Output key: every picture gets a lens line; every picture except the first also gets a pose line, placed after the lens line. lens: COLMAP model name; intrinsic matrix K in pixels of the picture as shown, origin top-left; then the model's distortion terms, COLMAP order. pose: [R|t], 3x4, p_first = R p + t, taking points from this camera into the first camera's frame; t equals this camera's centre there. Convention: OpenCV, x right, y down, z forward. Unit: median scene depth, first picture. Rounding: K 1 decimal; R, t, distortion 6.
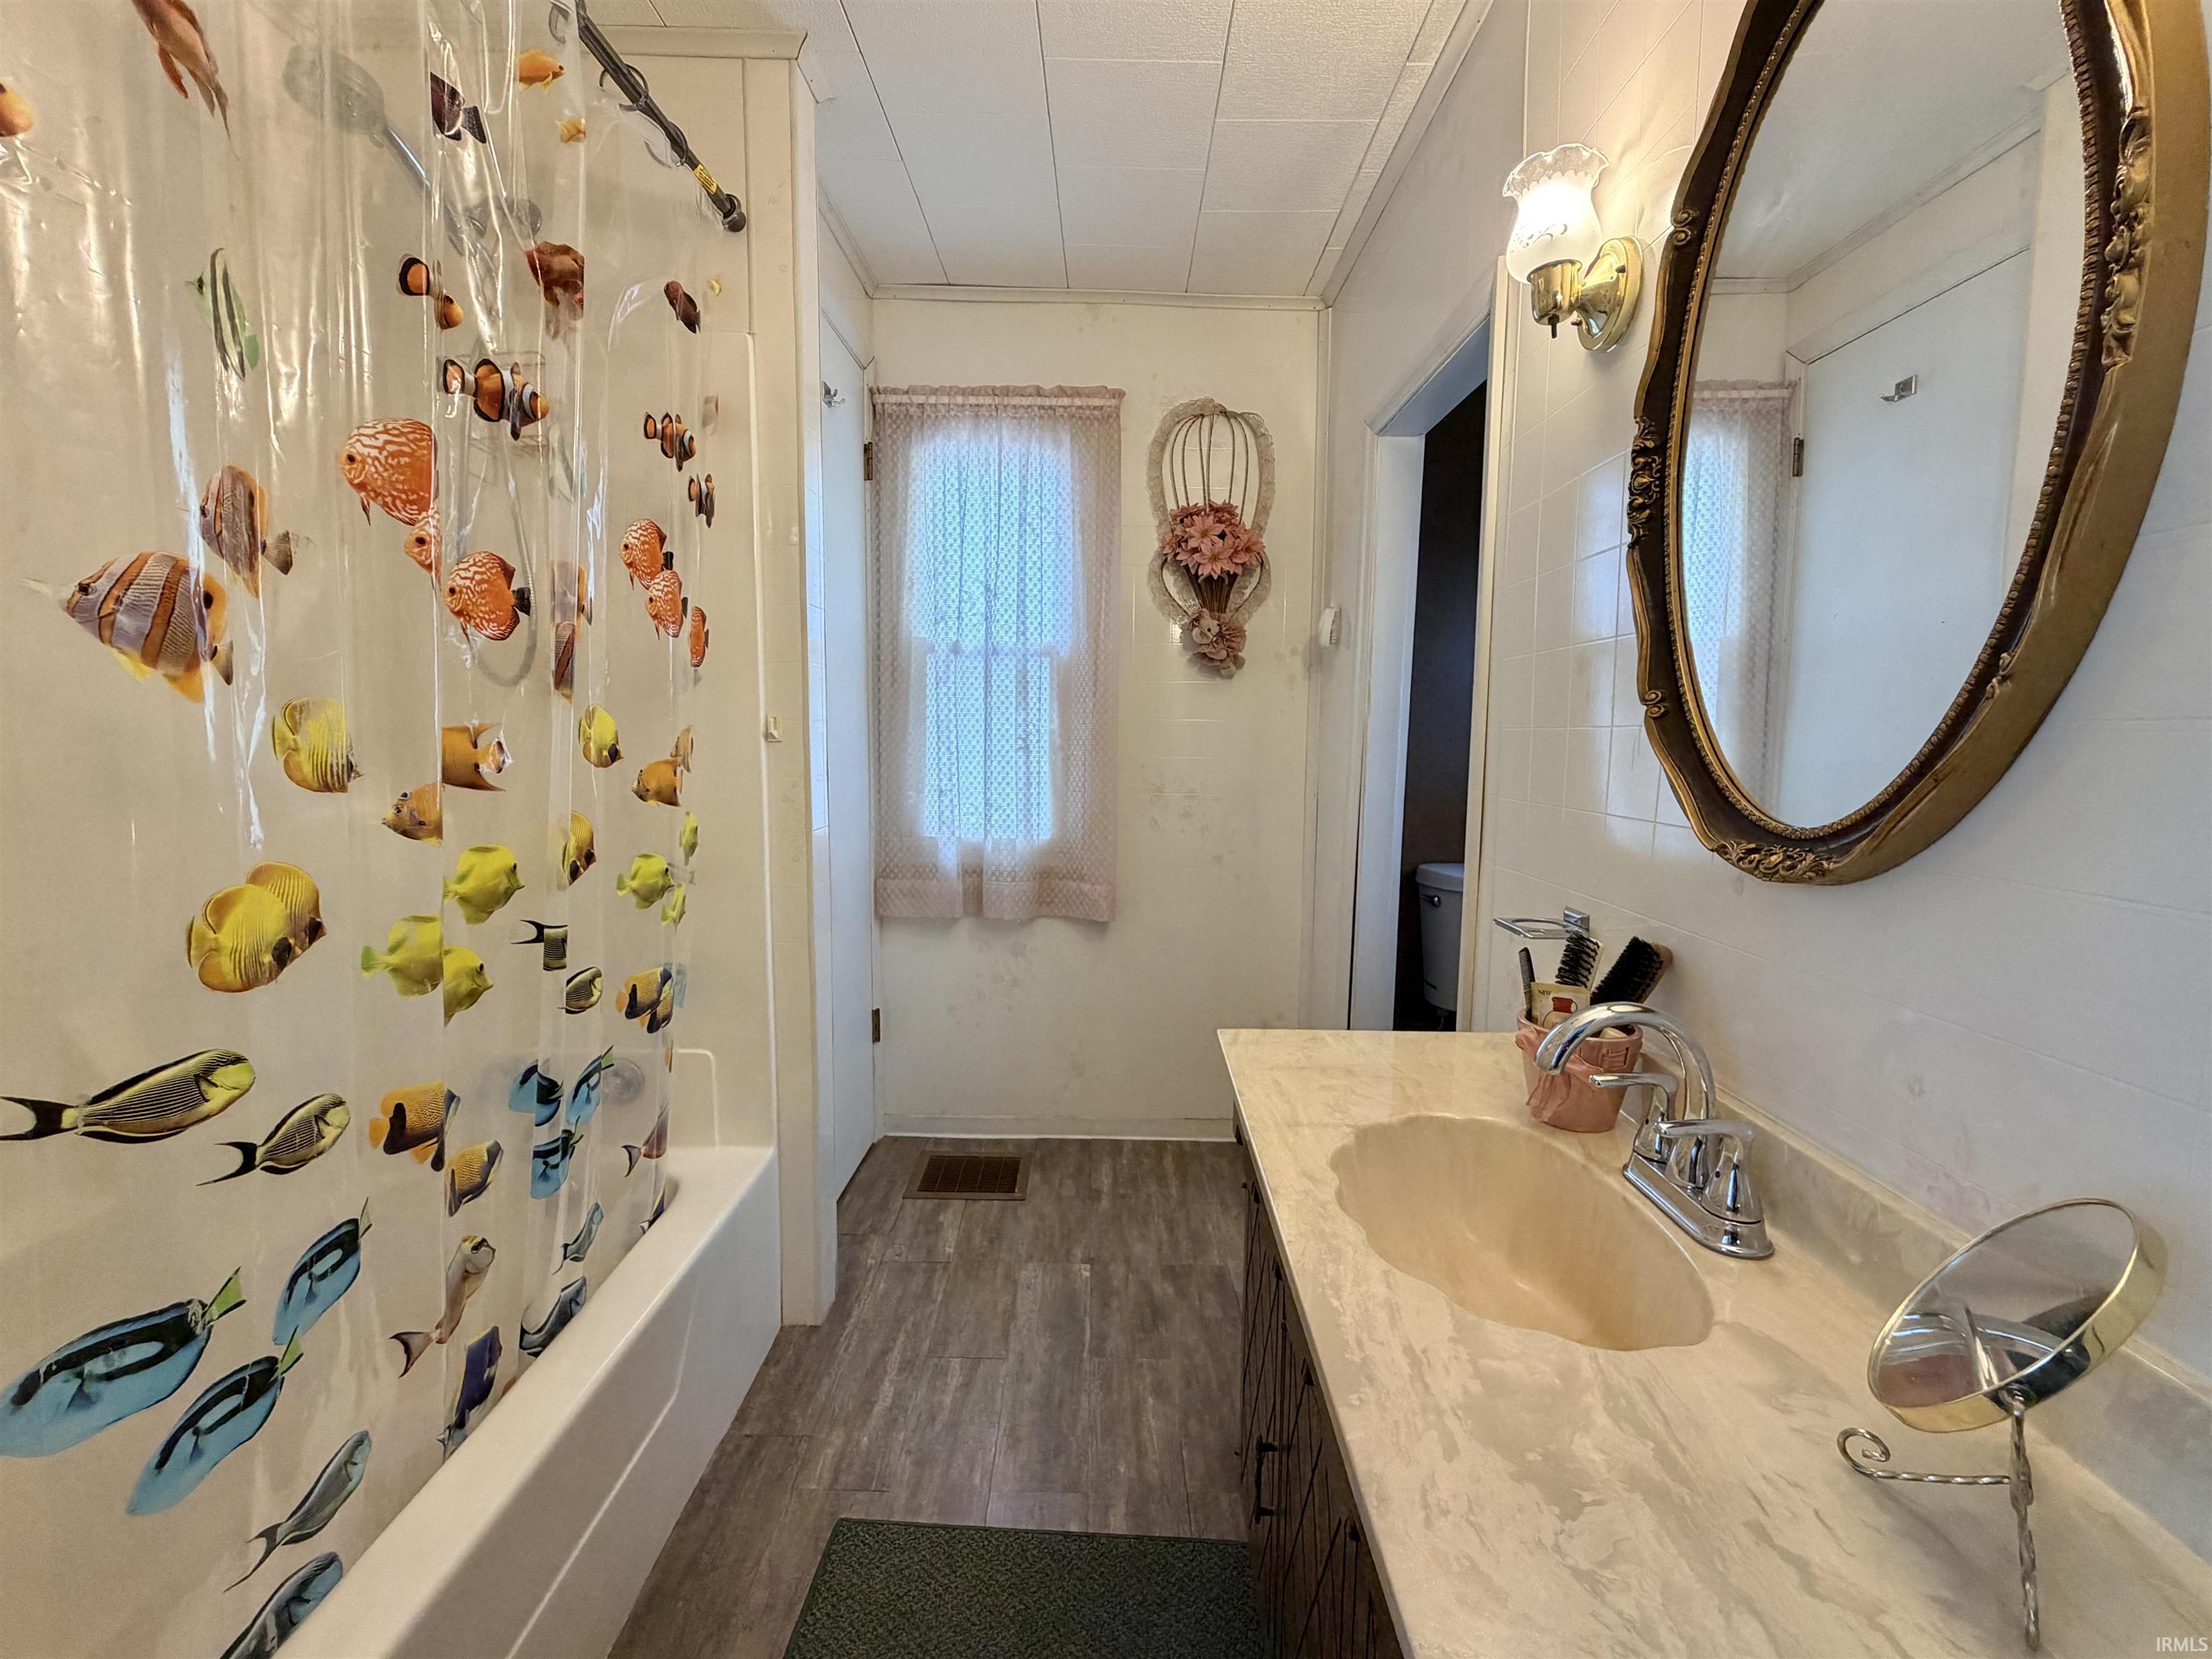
lens RADIAL K [[881.3, 0, 1102.0], [0, 881.3, 832.0], [0, 0, 1]] dist [0.001397, -0.000005]
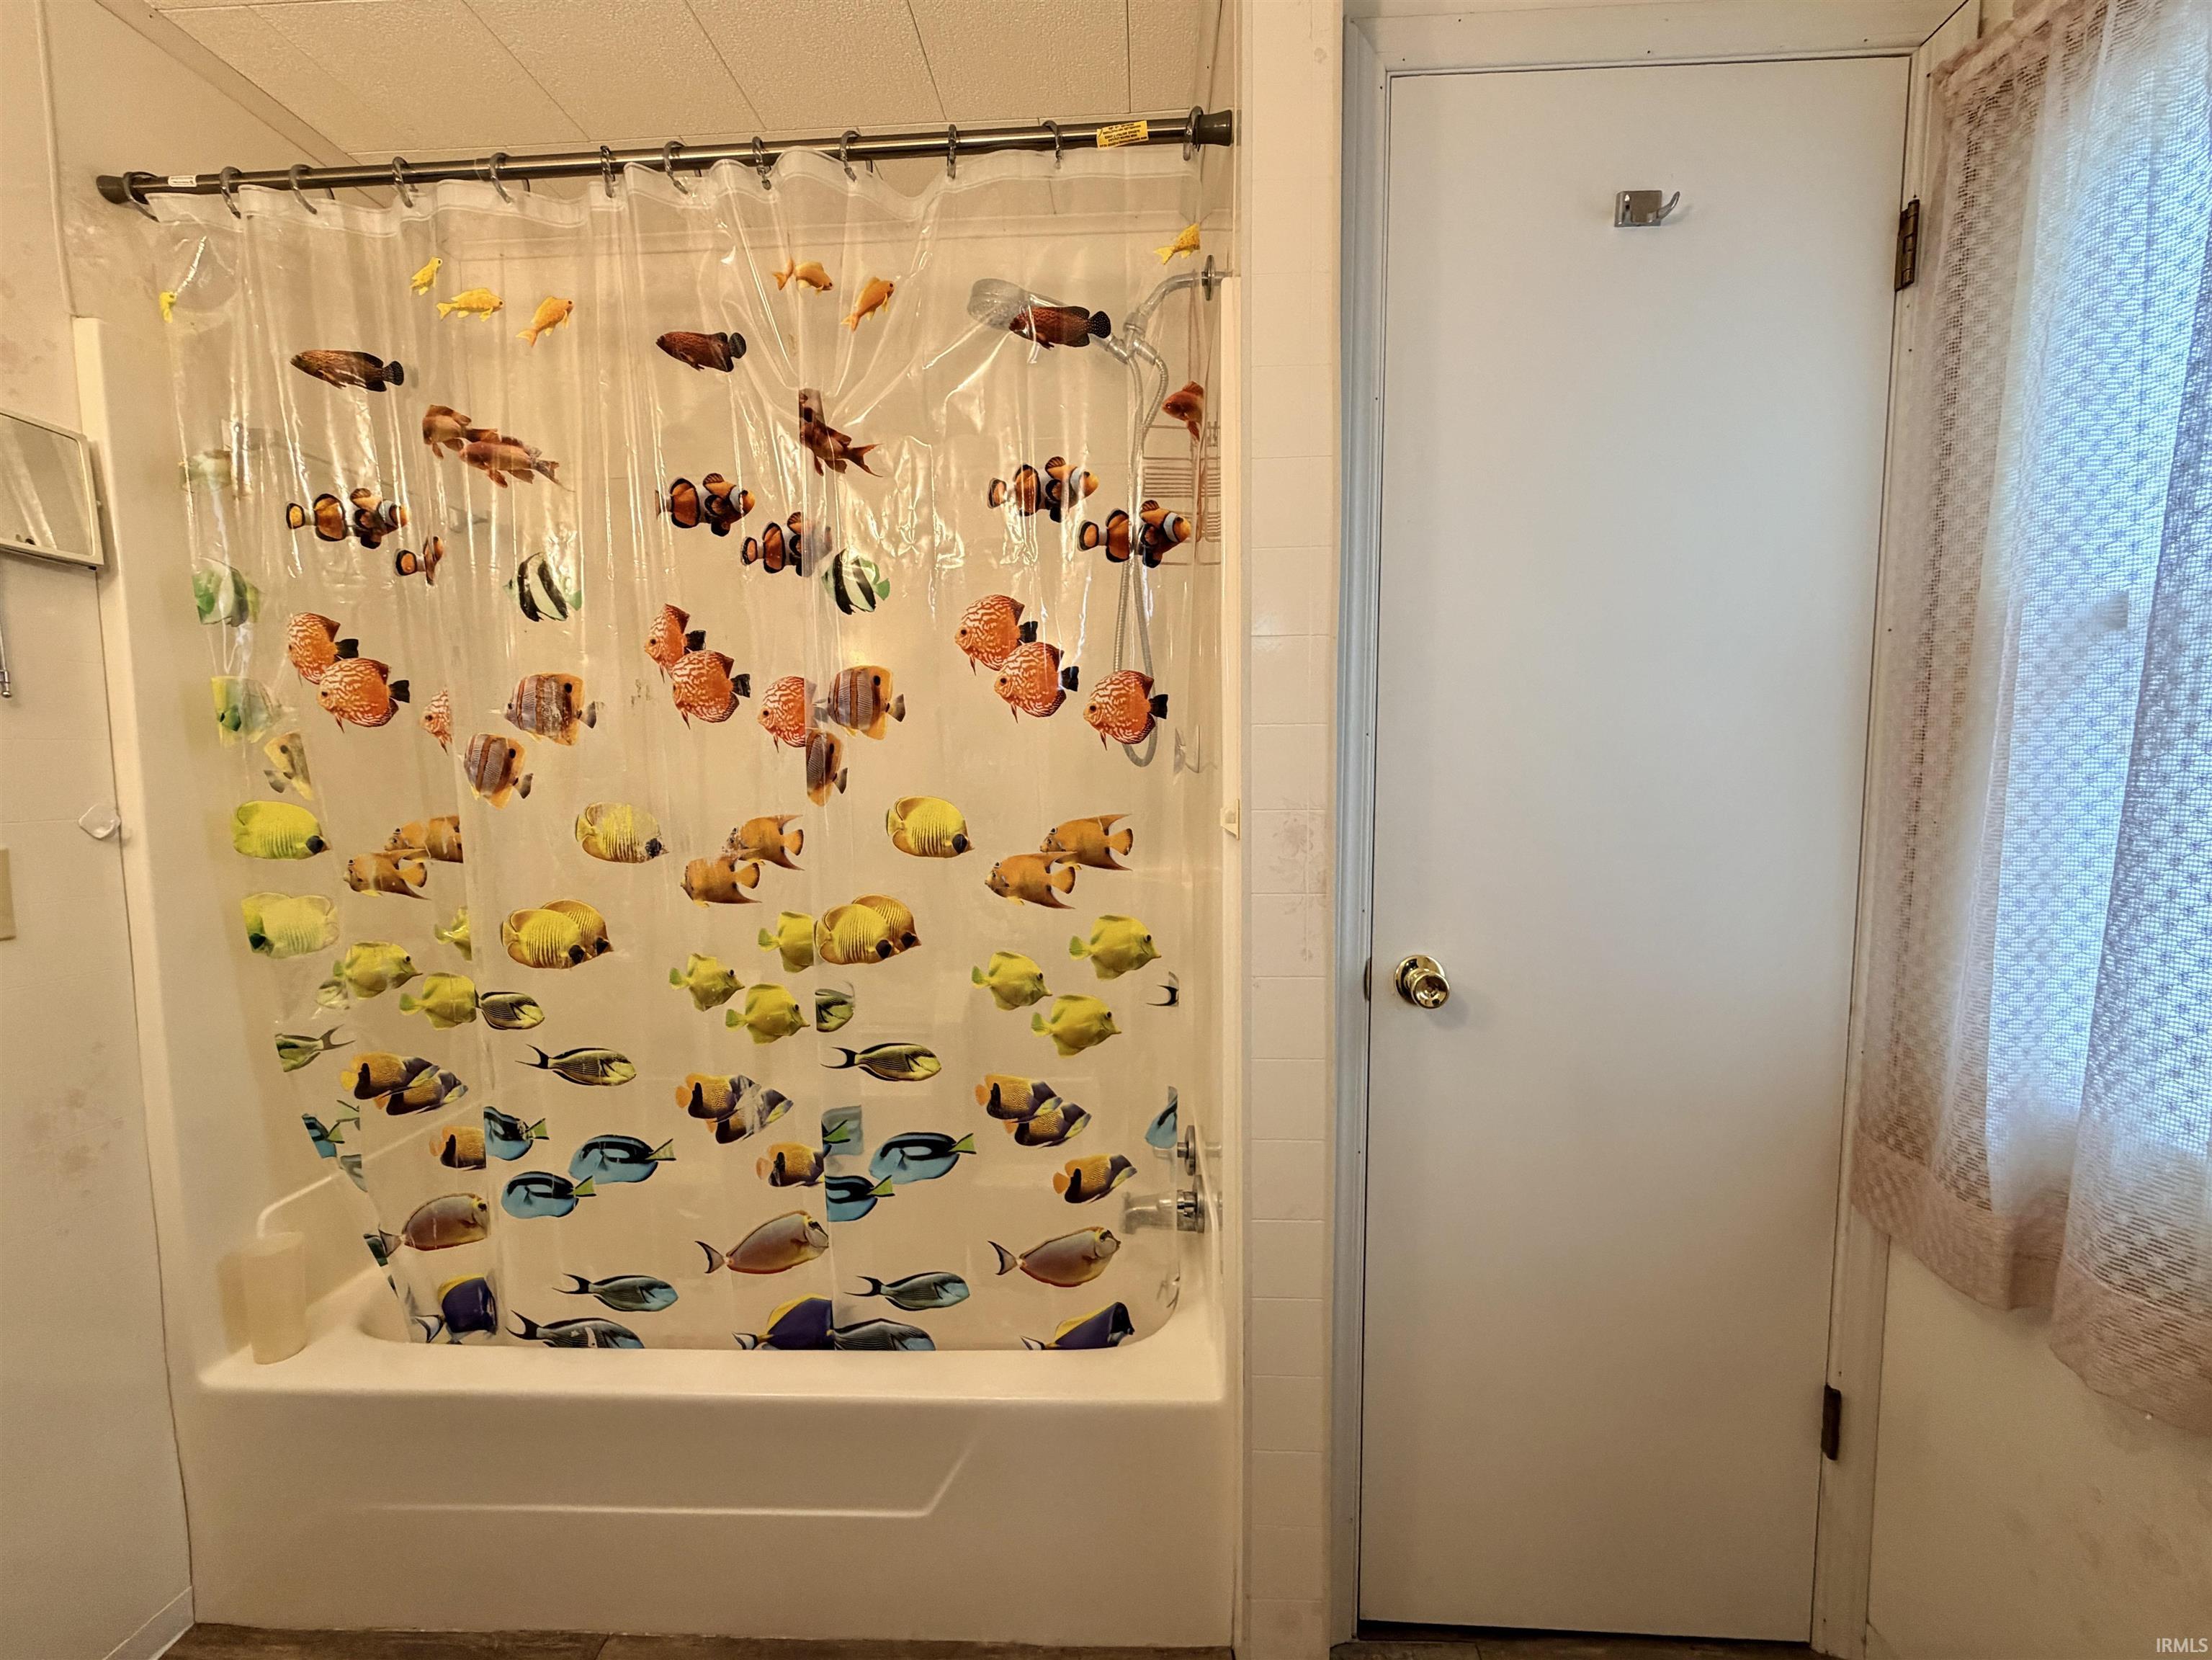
lens RADIAL K [[881.4, 0, 1102.0], [0, 881.4, 832.5], [0, 0, 1]] dist [0.001397, -0.000005]
pose [[-0.001999, 0.084978, -0.996381, 0.405817], [-0.110903, 0.990218, 0.084675, -0.193260], [0.993829, 0.110671, 0.007444, 1.094742]]
